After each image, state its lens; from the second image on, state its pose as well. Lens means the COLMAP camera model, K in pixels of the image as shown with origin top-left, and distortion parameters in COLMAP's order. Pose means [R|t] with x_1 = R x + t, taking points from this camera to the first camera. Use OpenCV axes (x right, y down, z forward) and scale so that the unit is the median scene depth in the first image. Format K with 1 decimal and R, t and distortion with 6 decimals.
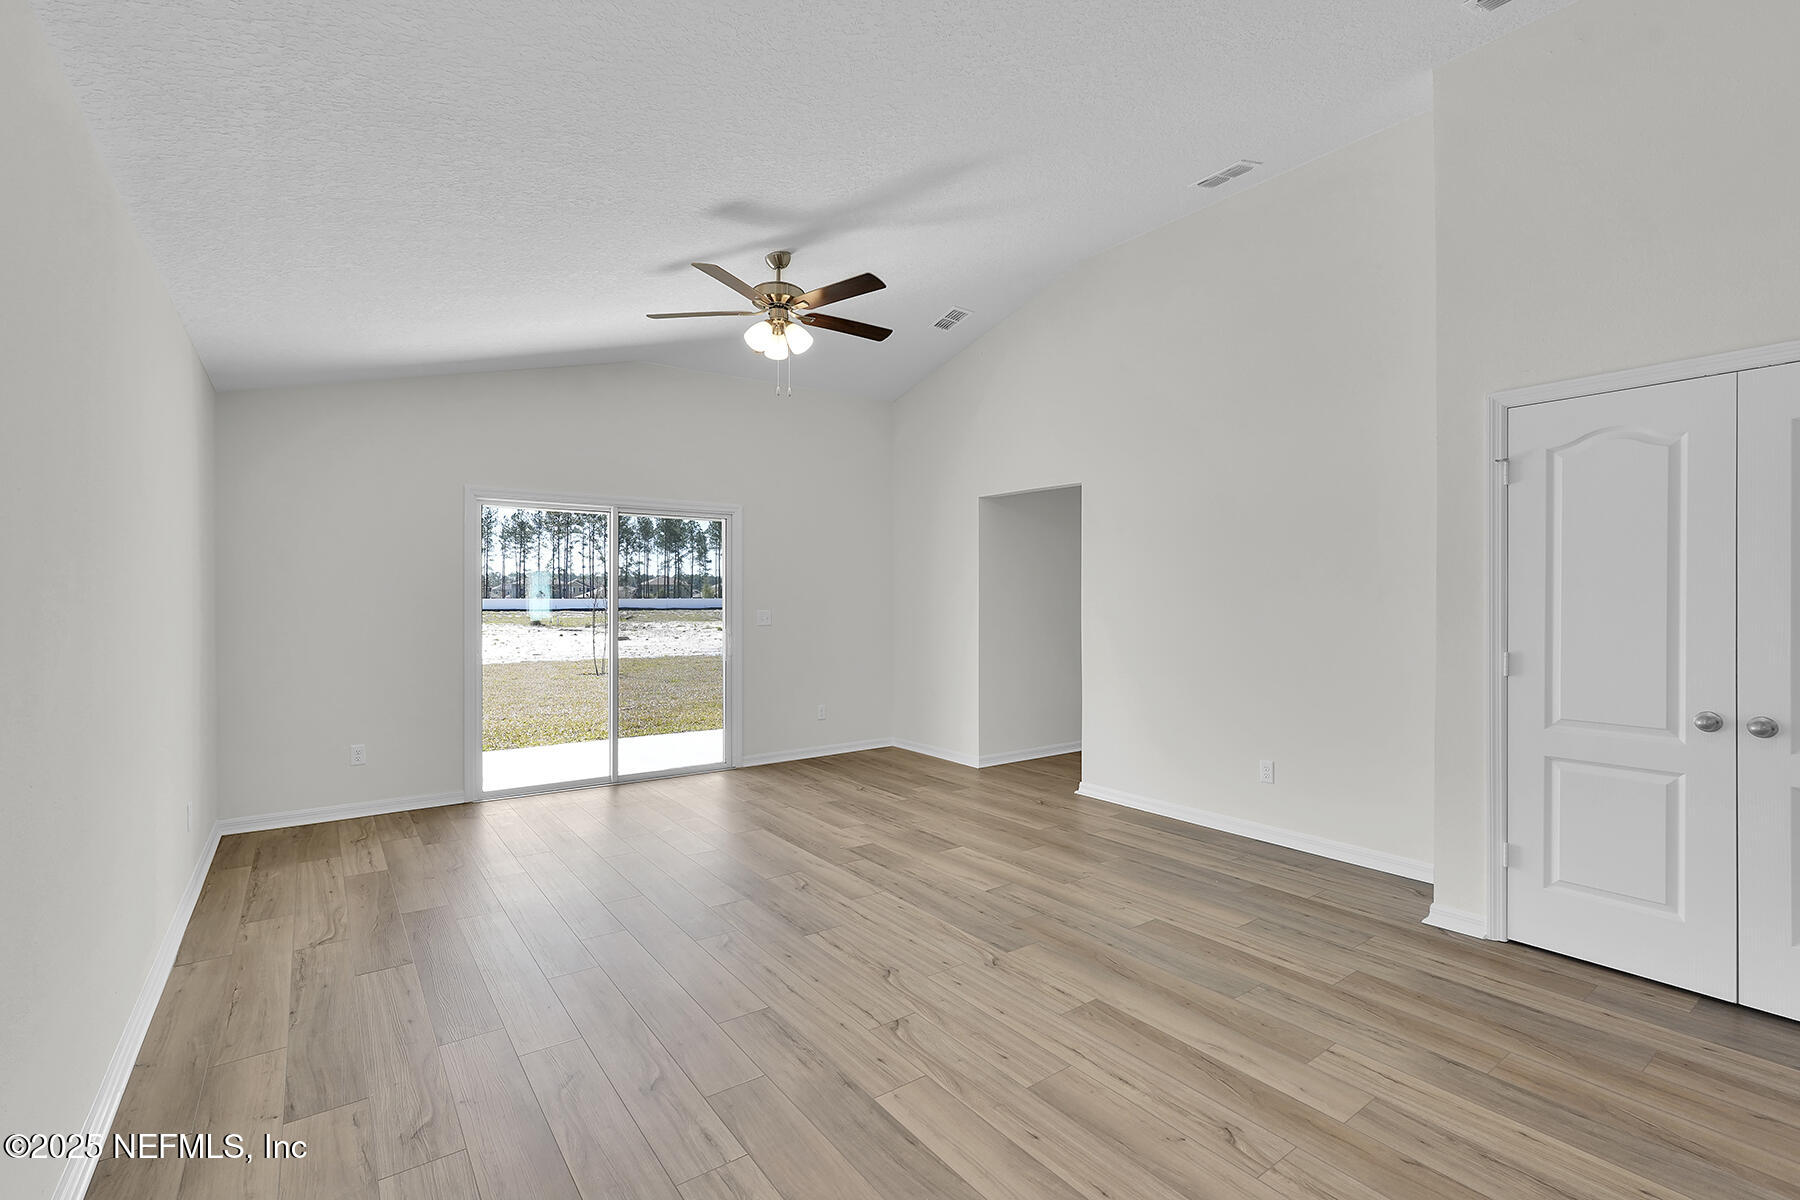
lens RADIAL K [[804.7, 0, 900.0], [0, 804.7, 600.0], [0, 0, 1]] dist [-0.010247, 0.000519]
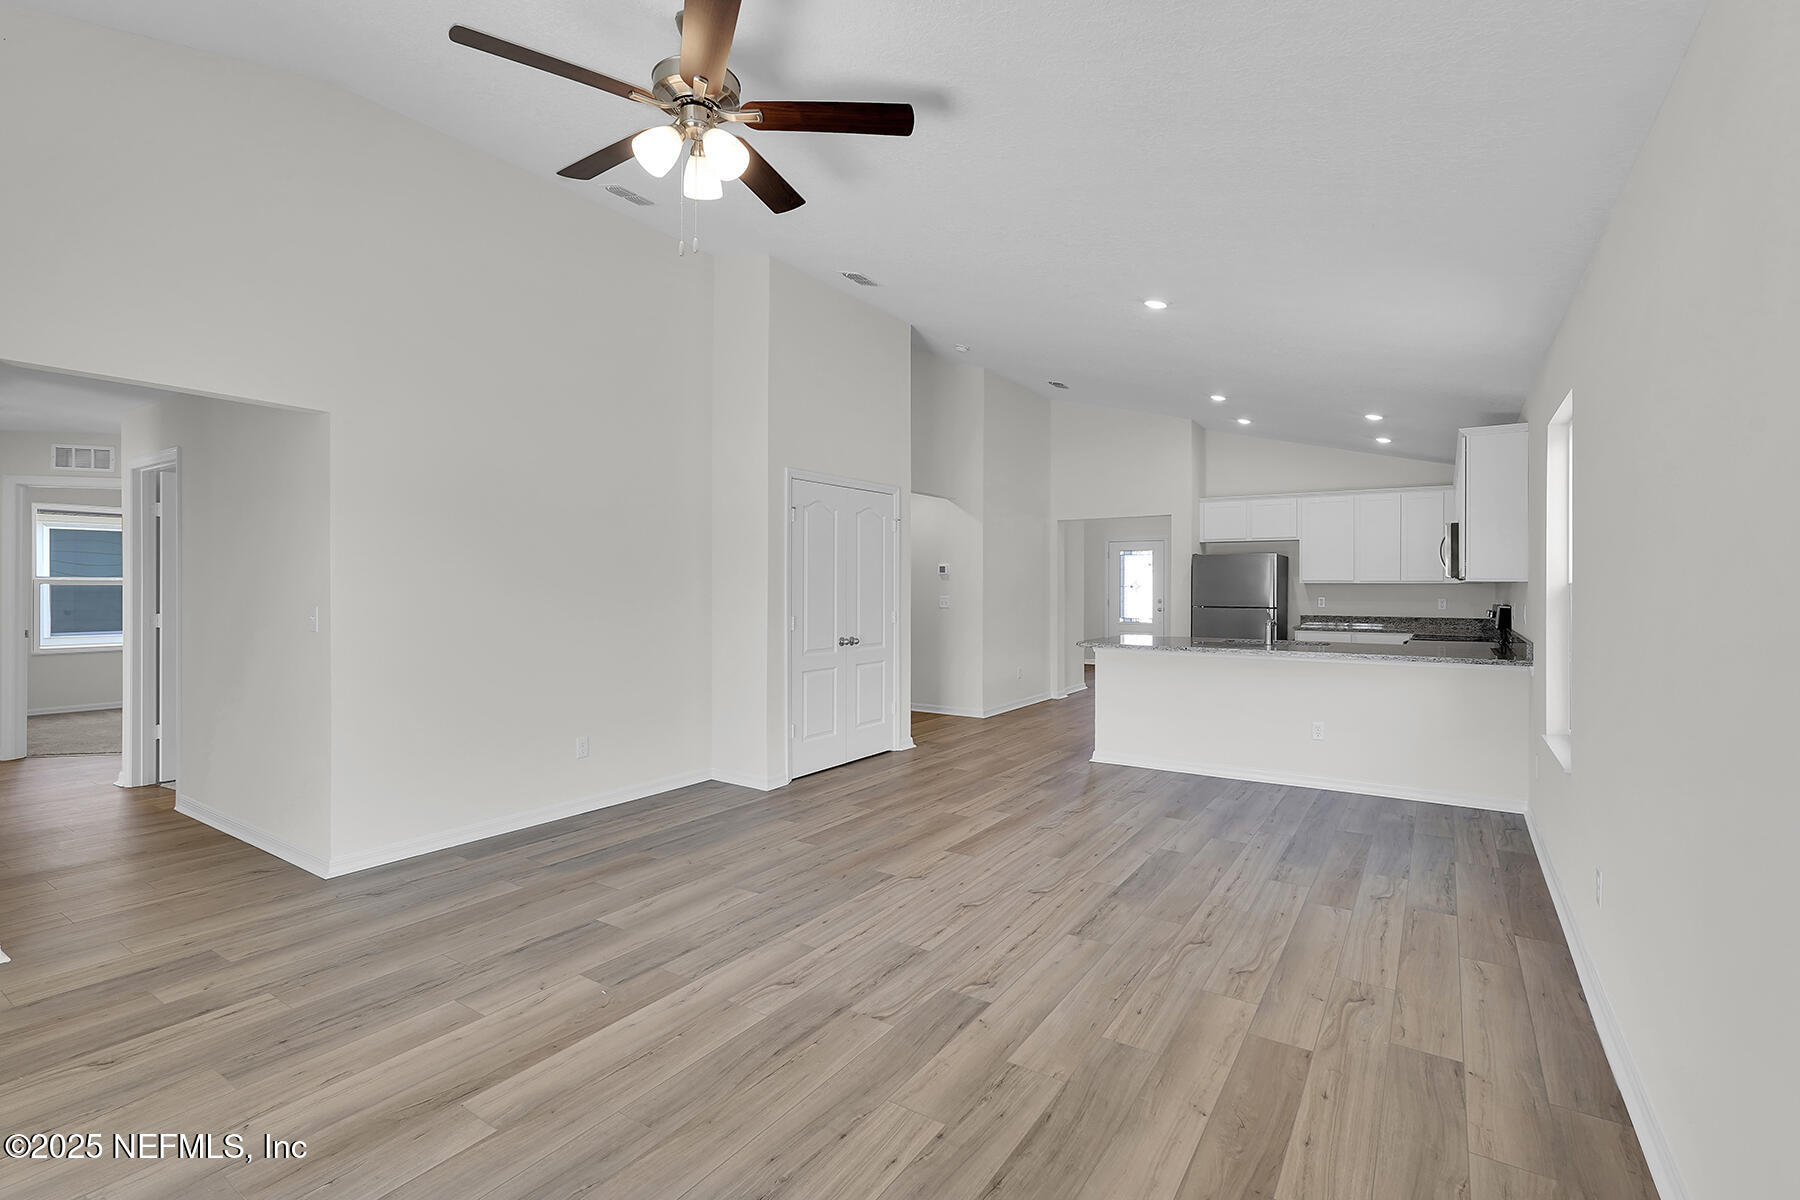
lens RADIAL K [[824.2, 0, 909.8], [0, 824.2, 591.2], [0, 0, 1]] dist [-0.011378, 0.000676]
pose [[-0.356706, -0.006438, 0.934195, -0.965166], [-0.002552, 0.999979, 0.005918, -0.002413], [-0.934213, -0.000273, -0.356715, 1.317432]]
